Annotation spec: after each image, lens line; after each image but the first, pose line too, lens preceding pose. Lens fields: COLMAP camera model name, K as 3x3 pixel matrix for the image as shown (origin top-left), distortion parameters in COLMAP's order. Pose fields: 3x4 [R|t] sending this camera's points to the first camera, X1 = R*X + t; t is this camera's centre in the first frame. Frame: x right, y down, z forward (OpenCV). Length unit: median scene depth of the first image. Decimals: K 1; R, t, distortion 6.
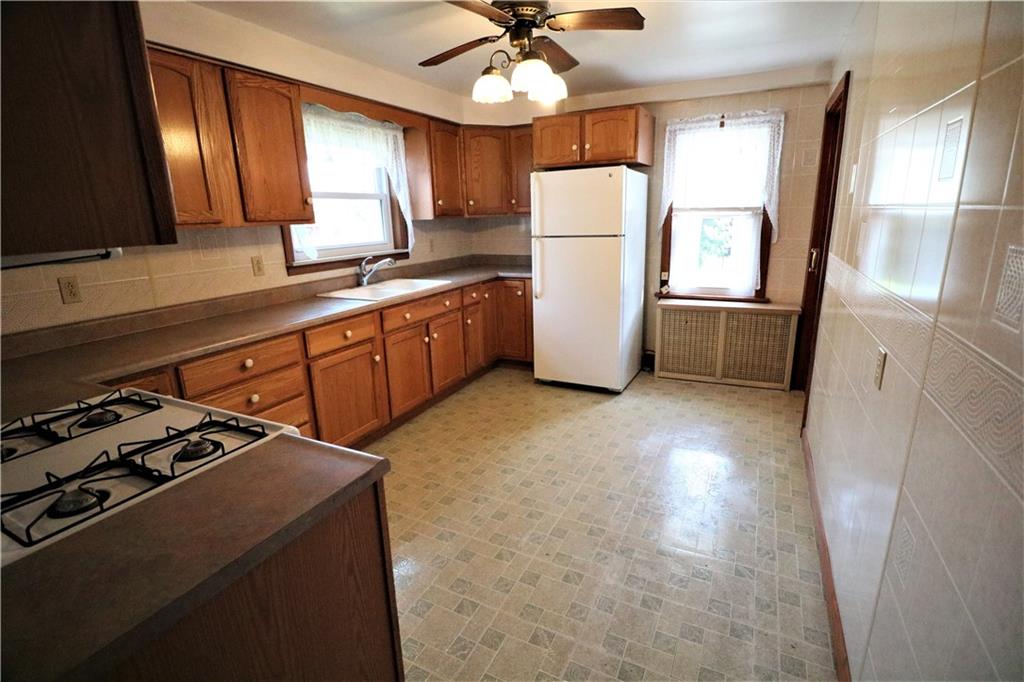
lens RADIAL K [[471.5, 0, 514.2], [0, 471.5, 339.0], [0, 0, 1]] dist [-0.012718, -0.001685]
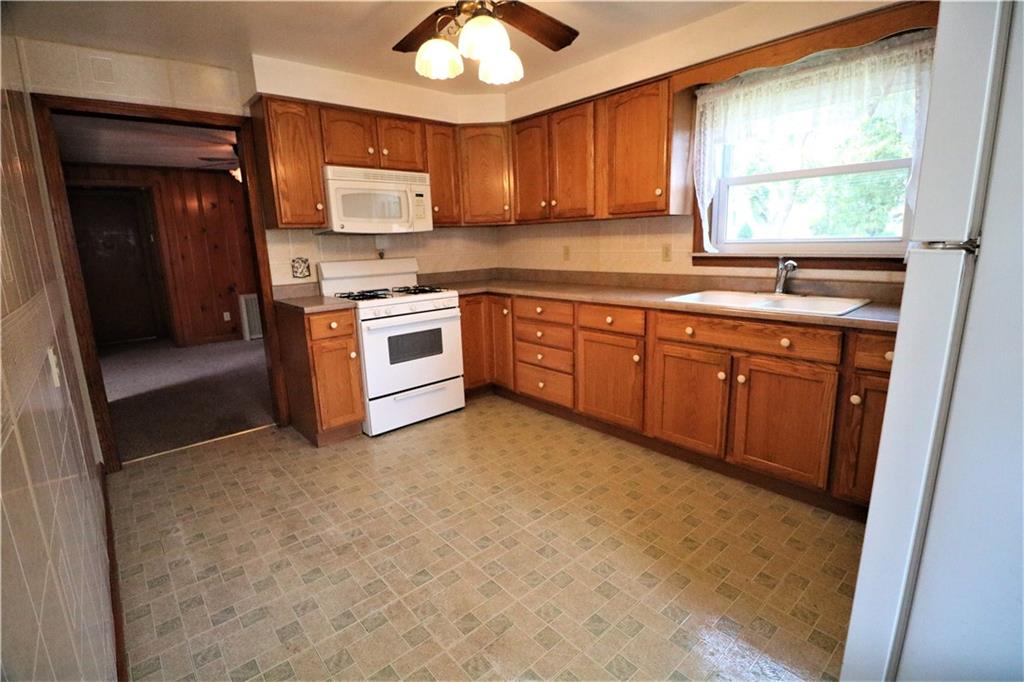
lens RADIAL K [[471.5, 0, 522.8], [0, 471.5, 337.5], [0, 0, 1]] dist [-0.012718, -0.001685]
pose [[-0.355205, 0.226363, -0.906967, 0.616661], [-0.201433, 0.928909, 0.310729, -0.237632], [0.912828, 0.293066, -0.284356, 1.024855]]
